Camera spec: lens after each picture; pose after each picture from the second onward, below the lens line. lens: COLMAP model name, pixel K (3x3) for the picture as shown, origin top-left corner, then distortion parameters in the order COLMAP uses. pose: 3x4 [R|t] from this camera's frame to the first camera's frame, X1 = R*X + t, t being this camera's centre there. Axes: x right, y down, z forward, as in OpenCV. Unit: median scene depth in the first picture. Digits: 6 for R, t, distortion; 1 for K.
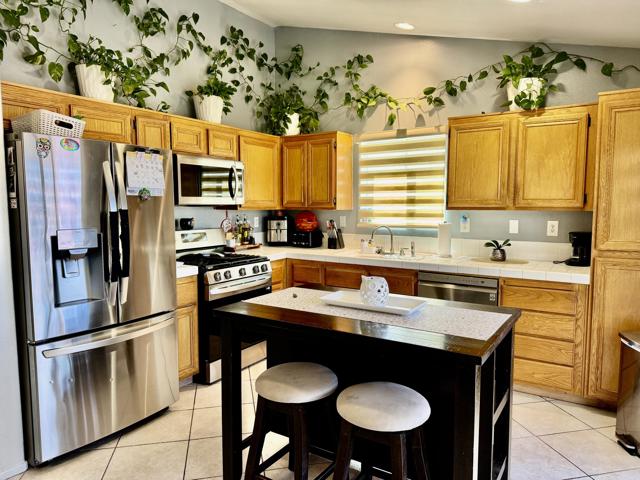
lens RADIAL K [[444.0, 0, 320.0], [0, 444.0, 240.0], [0, 0, 1]] dist [0.081588, -0.115811]
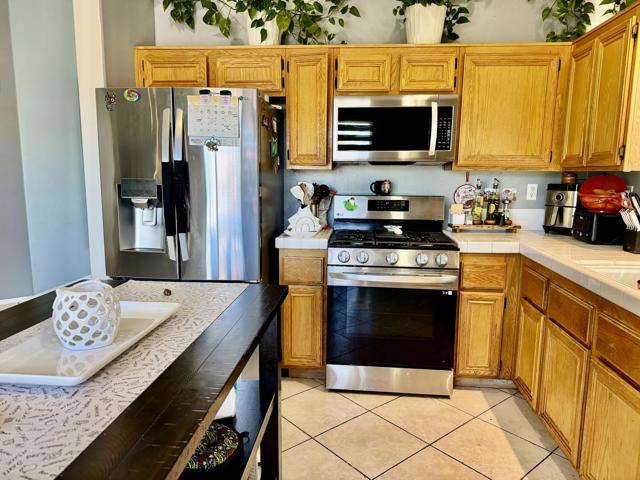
lens RADIAL K [[444.0, 0, 320.0], [0, 444.0, 240.0], [0, 0, 1]] dist [0.081588, -0.115811]
pose [[0.468141, 0.137046, -0.872962, 0.348148], [-0.086918, 0.990251, 0.108848, -0.020098], [0.879369, 0.024920, 0.475489, 0.534438]]
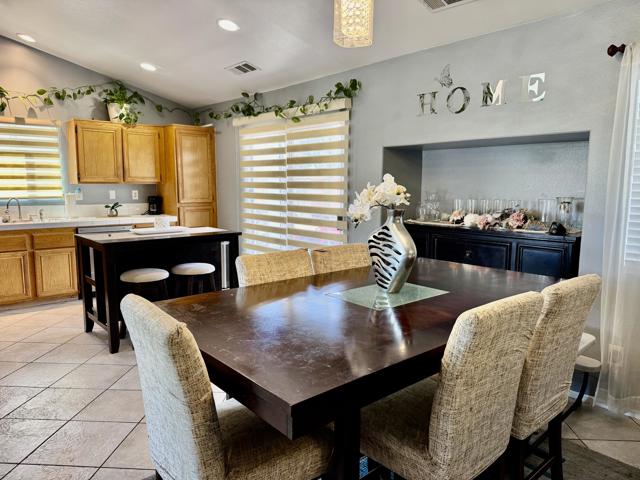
lens RADIAL K [[461.3, 0, 329.9], [0, 461.3, 236.9], [0, 0, 1]] dist [0.024993, -0.008680]
pose [[0.259662, -0.110662, 0.959338, -0.867304], [0.080578, 0.992431, 0.092670, 0.025145], [-0.962332, 0.053238, 0.266614, -0.135327]]
